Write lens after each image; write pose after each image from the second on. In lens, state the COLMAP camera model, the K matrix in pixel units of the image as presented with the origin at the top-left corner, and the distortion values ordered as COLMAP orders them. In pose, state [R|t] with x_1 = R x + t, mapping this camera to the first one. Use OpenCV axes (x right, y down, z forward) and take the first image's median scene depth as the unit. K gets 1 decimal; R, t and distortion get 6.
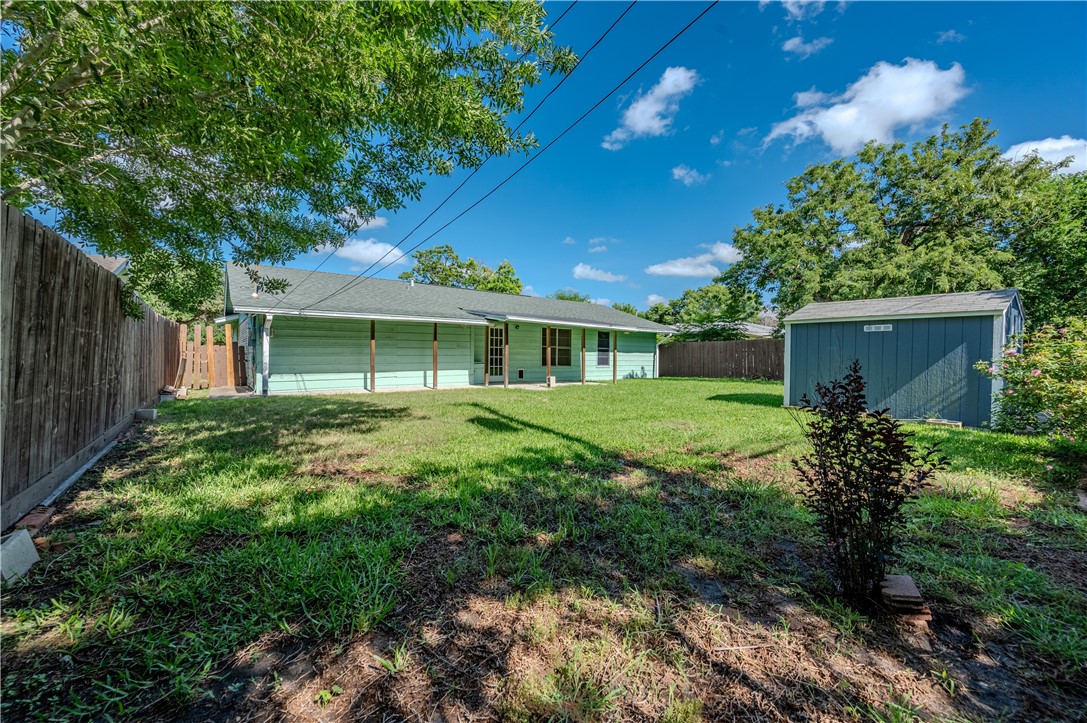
lens RADIAL K [[429.5, 0, 544.5], [0, 429.5, 359.6], [0, 0, 1]] dist [-0.002470, 0.000554]
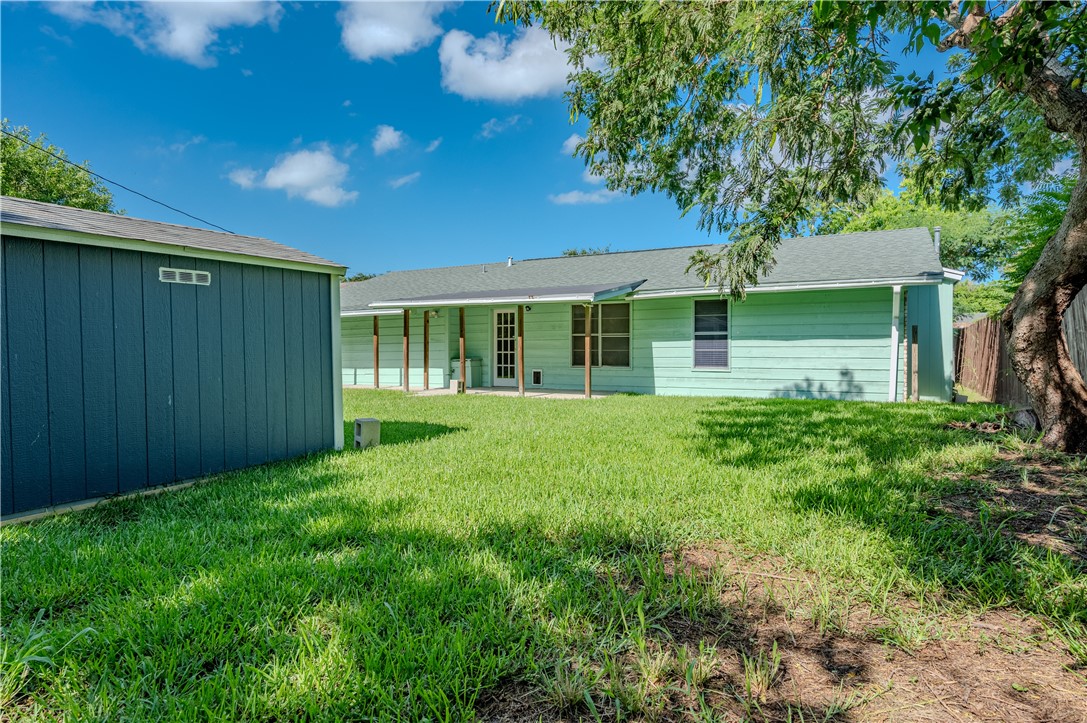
lens RADIAL K [[620.2, 0, 544.6], [0, 620.2, 363.4], [0, 0, 1]] dist [-0.000949, -0.000037]
pose [[0.416459, 0.008059, -0.909119, 0.848873], [0.002374, 0.999948, 0.009952, 0.002021], [0.909152, -0.006303, 0.416418, 0.611755]]
